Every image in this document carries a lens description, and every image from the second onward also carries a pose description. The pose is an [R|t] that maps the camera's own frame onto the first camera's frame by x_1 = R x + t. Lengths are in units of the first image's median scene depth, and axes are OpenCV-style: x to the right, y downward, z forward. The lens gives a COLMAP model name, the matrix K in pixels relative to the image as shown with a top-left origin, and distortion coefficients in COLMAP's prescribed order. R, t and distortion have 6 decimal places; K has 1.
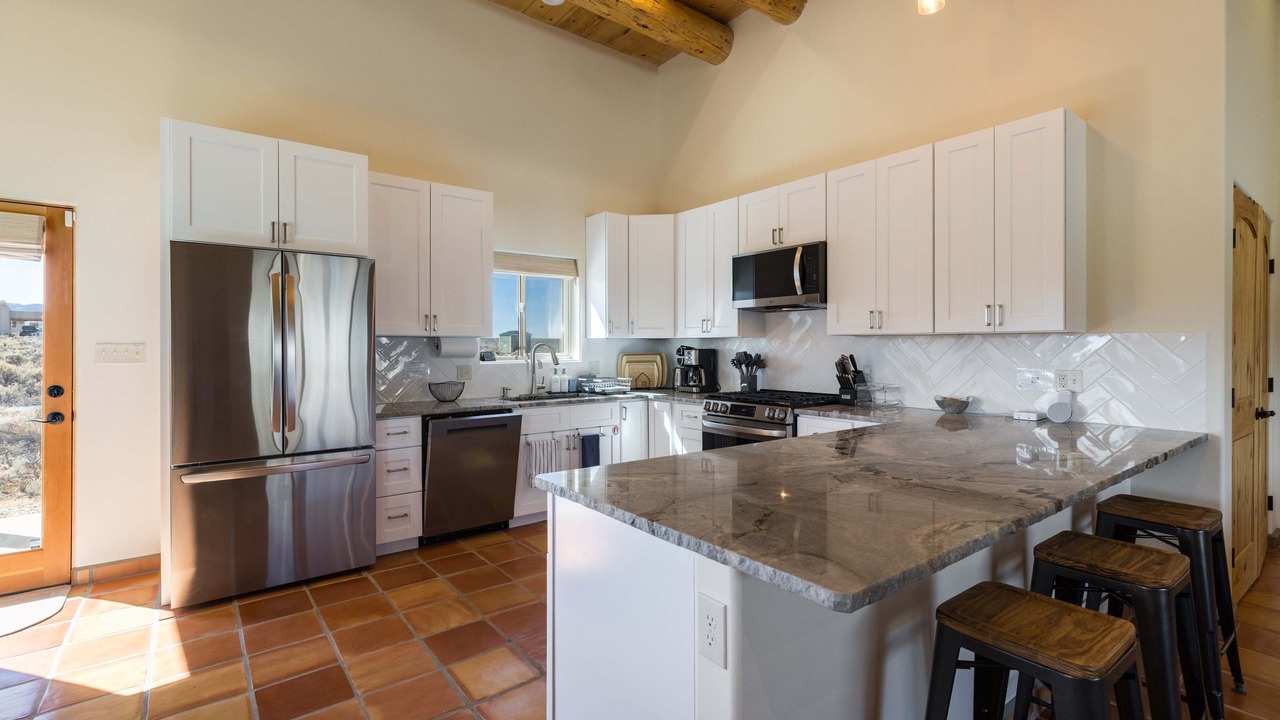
lens RADIAL K [[576.1, 0, 605.6], [0, 576.1, 351.3], [0, 0, 1]] dist [0.010867, 0.000111]
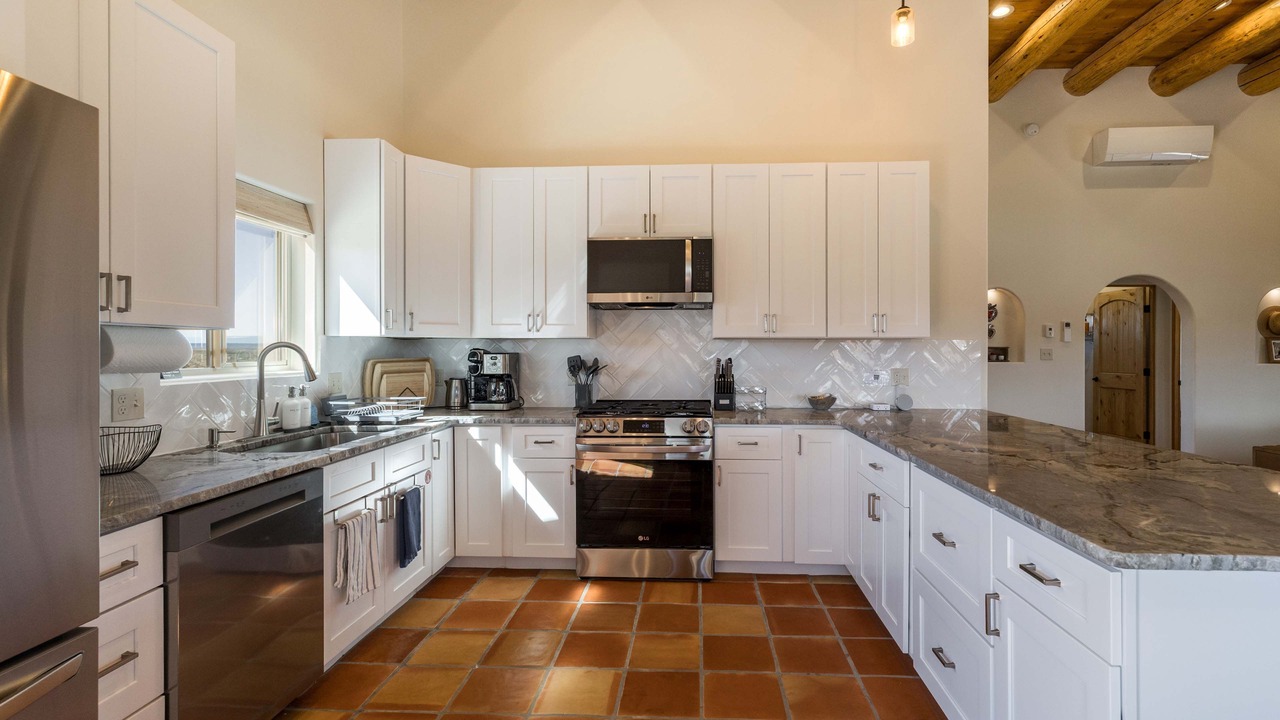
lens RADIAL K [[631.1, 0, 638.6], [0, 631.1, 351.0], [0, 0, 1]] dist [-0.020273, 0.000674]
pose [[0.611857, -0.003005, 0.790962, -0.417319], [0.004271, 0.999991, 0.000495, -0.006317], [-0.790957, 0.003075, 0.611865, 0.384644]]
